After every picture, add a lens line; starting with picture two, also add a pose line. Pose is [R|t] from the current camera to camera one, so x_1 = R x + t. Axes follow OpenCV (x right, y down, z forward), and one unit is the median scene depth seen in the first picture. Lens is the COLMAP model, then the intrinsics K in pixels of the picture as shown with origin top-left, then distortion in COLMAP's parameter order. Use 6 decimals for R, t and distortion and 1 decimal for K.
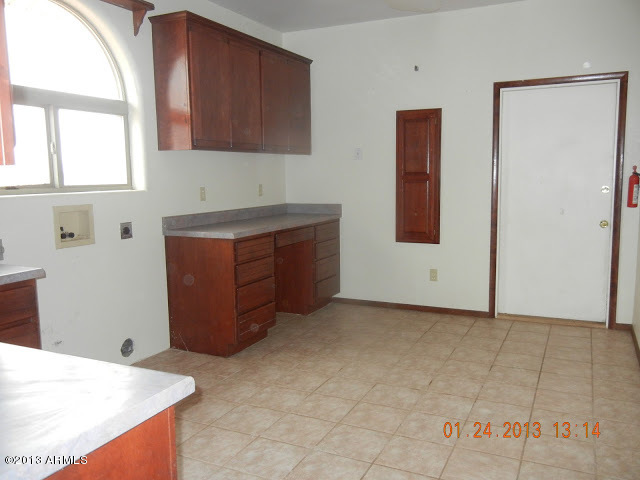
lens RADIAL K [[542.4, 0, 320.0], [0, 542.4, 240.6], [0, 0, 1]] dist [-0.001212, 0.002187]
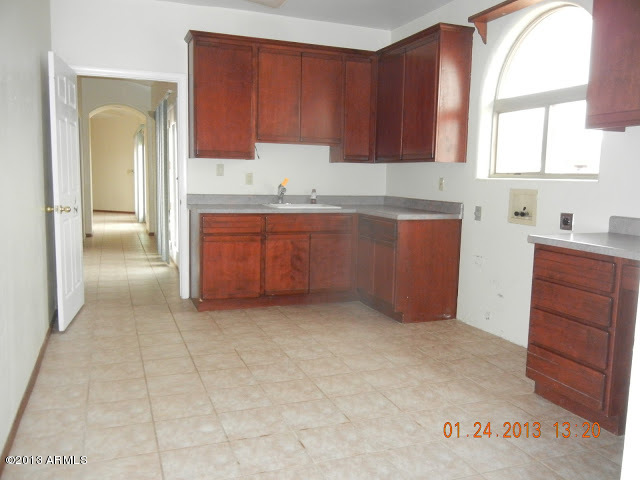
lens RADIAL K [[542.4, 0, 319.6], [0, 542.4, 240.5], [0, 0, 1]] dist [-0.001212, 0.002187]
pose [[-0.686779, 0.082518, -0.722167, 0.704535], [-0.099655, 0.973463, 0.206004, -0.154785], [0.720002, 0.213447, -0.660331, 1.477492]]
